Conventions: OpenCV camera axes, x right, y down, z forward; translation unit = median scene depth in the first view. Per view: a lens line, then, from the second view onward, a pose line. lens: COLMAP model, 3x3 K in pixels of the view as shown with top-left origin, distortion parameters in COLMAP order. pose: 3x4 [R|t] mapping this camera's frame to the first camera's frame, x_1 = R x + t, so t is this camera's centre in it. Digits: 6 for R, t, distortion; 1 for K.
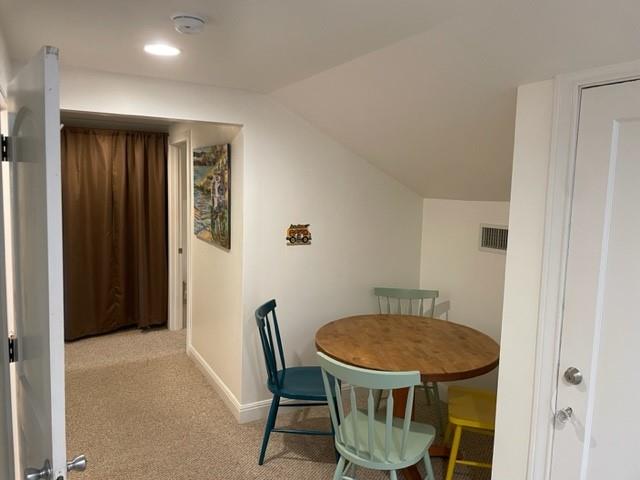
lens RADIAL K [[482.9, 0, 315.4], [0, 482.9, 234.3], [0, 0, 1]] dist [0.057041, -0.078366]
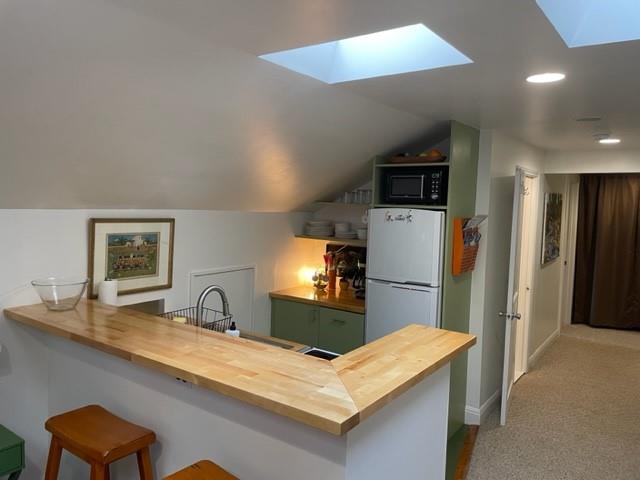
lens RADIAL K [[482.9, 0, 315.4], [0, 482.9, 234.3], [0, 0, 1]] dist [0.057041, -0.078366]
pose [[0.427314, 0.048286, -0.902813, 0.402334], [-0.104713, 0.994496, 0.003628, 0.035101], [0.898019, 0.092986, 0.430018, -0.339879]]
